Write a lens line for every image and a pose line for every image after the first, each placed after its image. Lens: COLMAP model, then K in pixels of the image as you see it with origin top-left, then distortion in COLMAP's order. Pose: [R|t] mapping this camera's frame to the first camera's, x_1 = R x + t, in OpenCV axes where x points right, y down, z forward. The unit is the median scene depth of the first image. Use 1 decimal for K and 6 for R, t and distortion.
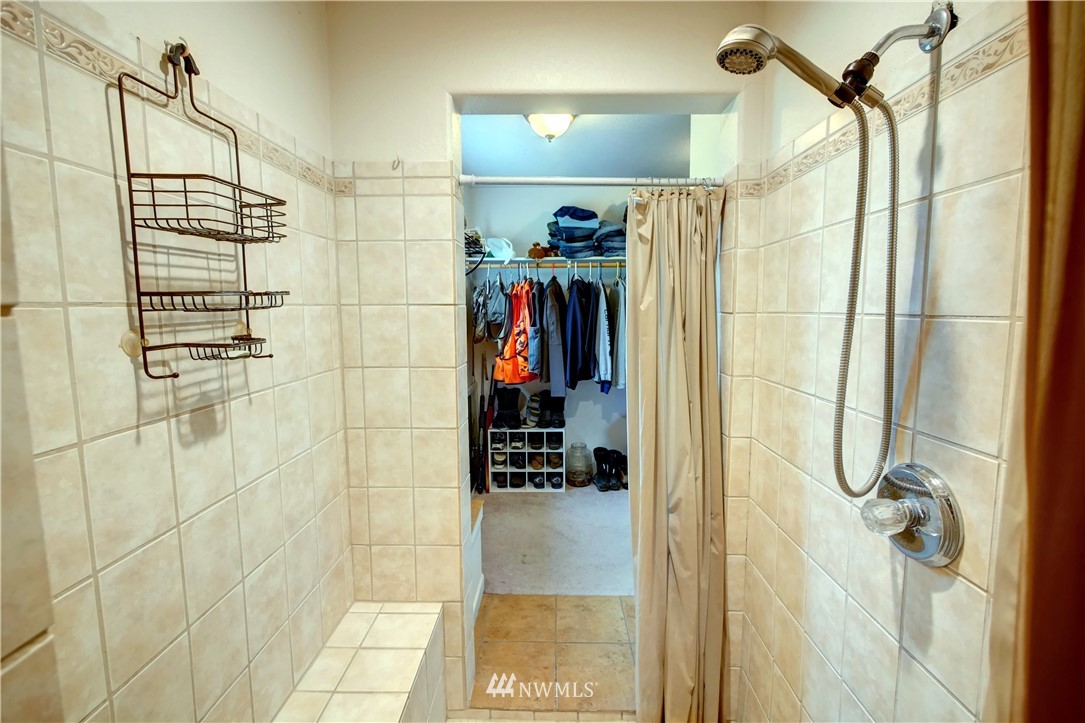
lens RADIAL K [[455.5, 0, 553.6], [0, 455.5, 353.0], [0, 0, 1]] dist [-0.003290, -0.001790]
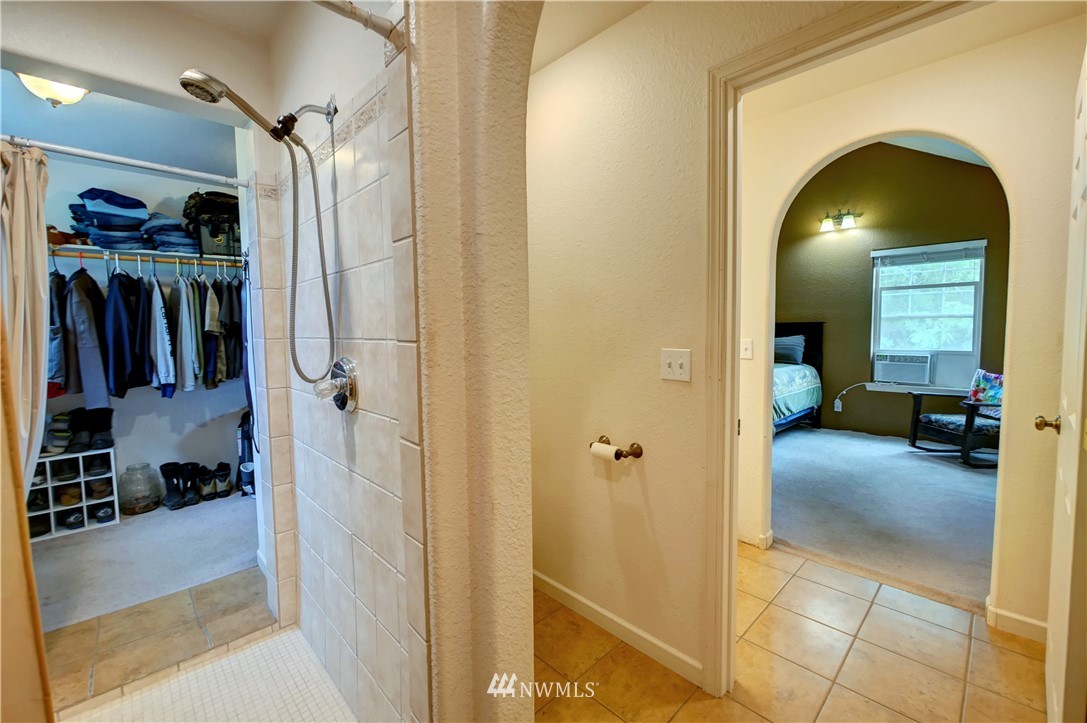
lens RADIAL K [[445.8, 0, 537.5], [0, 445.8, 353.0], [0, 0, 1]] dist [-0.006360, -0.001240]
pose [[0.720846, -0.049470, 0.691328, 0.034634], [0.081159, 0.996612, -0.013309, 0.067261], [-0.688327, 0.065701, 0.722419, -0.158653]]
